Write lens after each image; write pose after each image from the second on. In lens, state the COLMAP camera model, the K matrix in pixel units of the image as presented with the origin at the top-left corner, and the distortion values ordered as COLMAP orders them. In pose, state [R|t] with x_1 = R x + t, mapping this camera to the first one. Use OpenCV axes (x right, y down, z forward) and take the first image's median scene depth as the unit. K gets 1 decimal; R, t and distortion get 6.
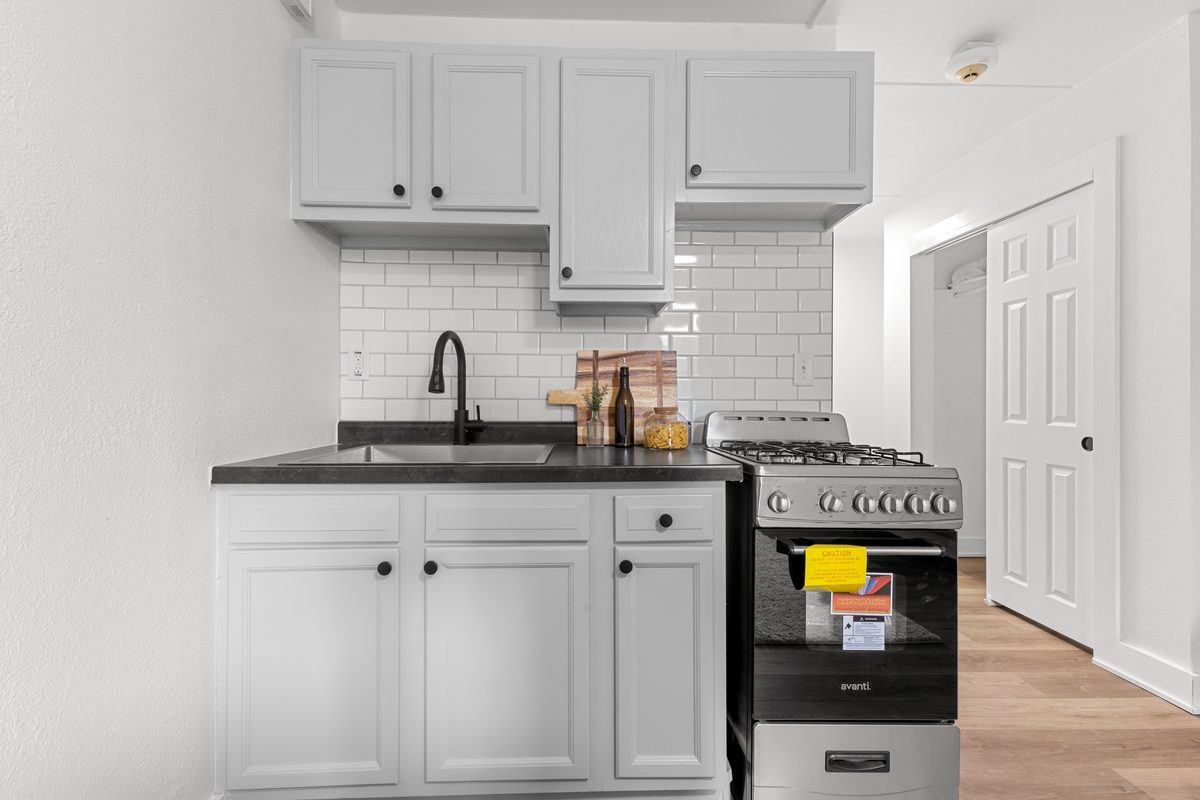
lens RADIAL K [[517.4, 0, 602.1], [0, 517.4, 397.7], [0, 0, 1]] dist [0.006760, -0.001343]
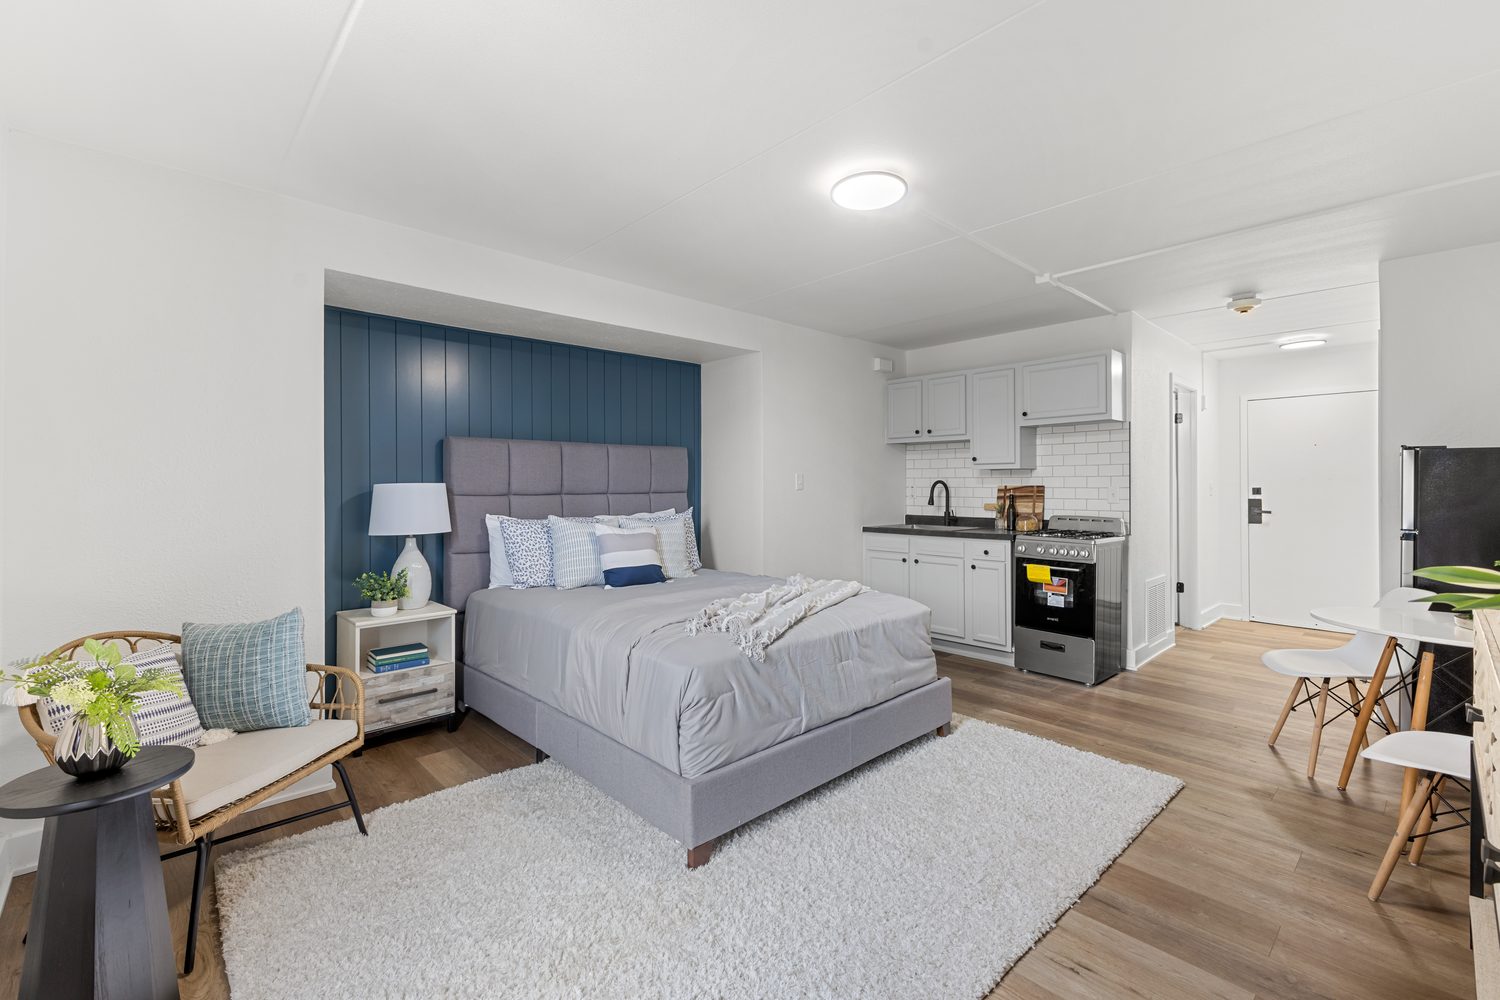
lens RADIAL K [[646.8, 0, 745.2], [0, 646.8, 491.6], [0, 0, 1]] dist [0.006760, -0.001343]
pose [[0.653984, 0.003406, -0.756500, 1.415753], [0.002506, 0.999975, 0.006669, -0.093095], [0.756504, -0.006257, 0.653959, -1.709303]]
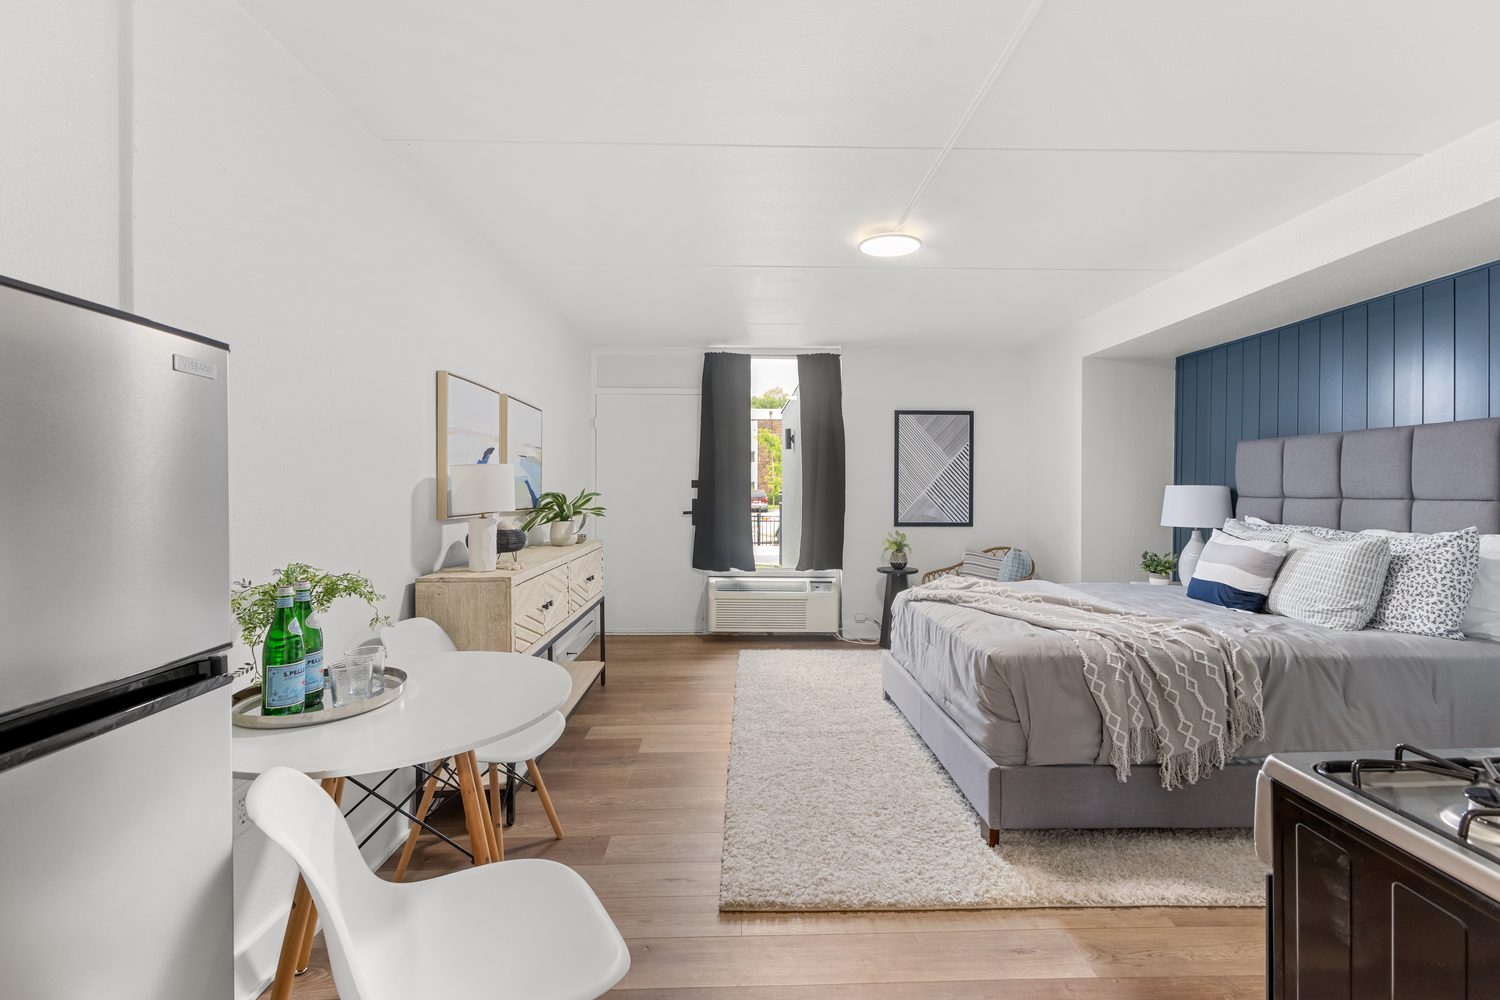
lens RADIAL K [[646.8, 0, 750.5], [0, 646.8, 488.2], [0, 0, 1]] dist [0.006760, -0.001343]
pose [[-0.999835, -0.001180, 0.018133, 0.853664], [-0.001176, 0.999999, 0.000243, -0.097152], [-0.018134, 0.000222, -0.999836, 1.246040]]
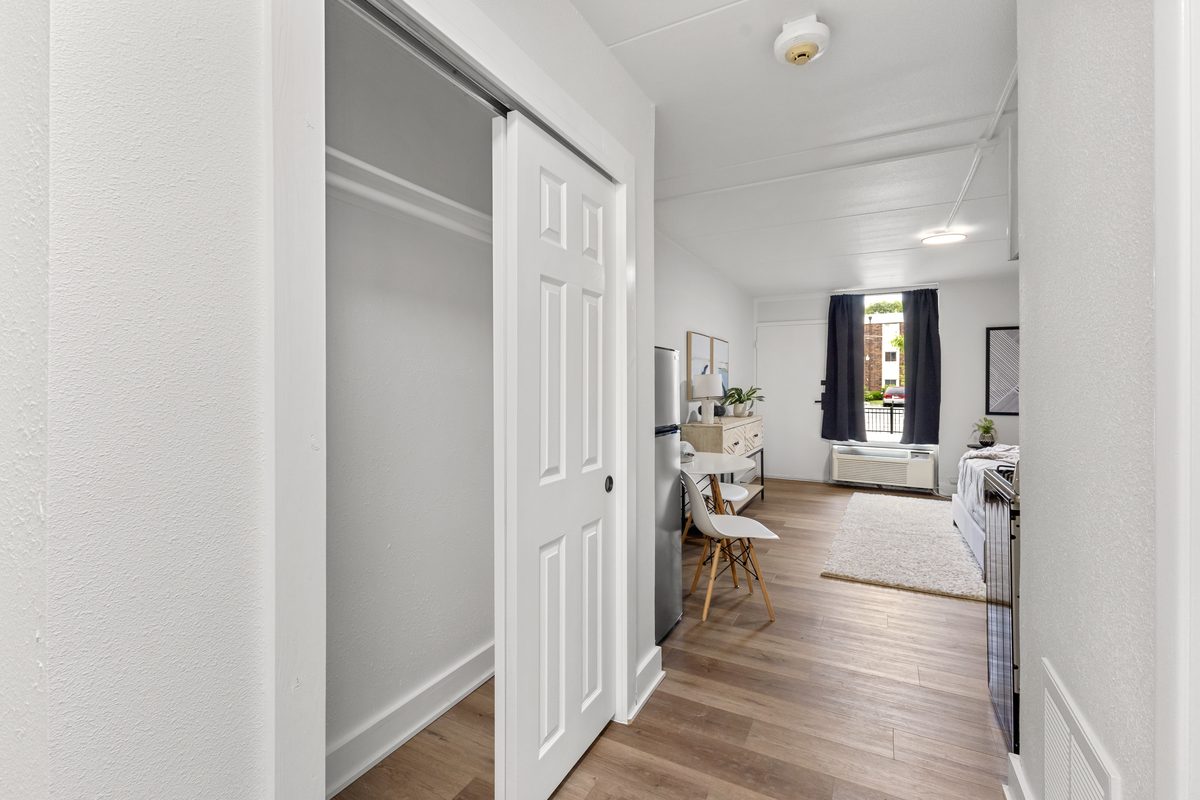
lens RADIAL K [[517.4, 0, 605.7], [0, 517.4, 384.5], [0, 0, 1]] dist [0.006760, -0.001343]
pose [[-0.865645, -0.002318, 0.500652, 0.655054], [-0.002841, 0.999996, -0.000284, -0.098708], [-0.500650, -0.001668, -0.865648, 2.228098]]
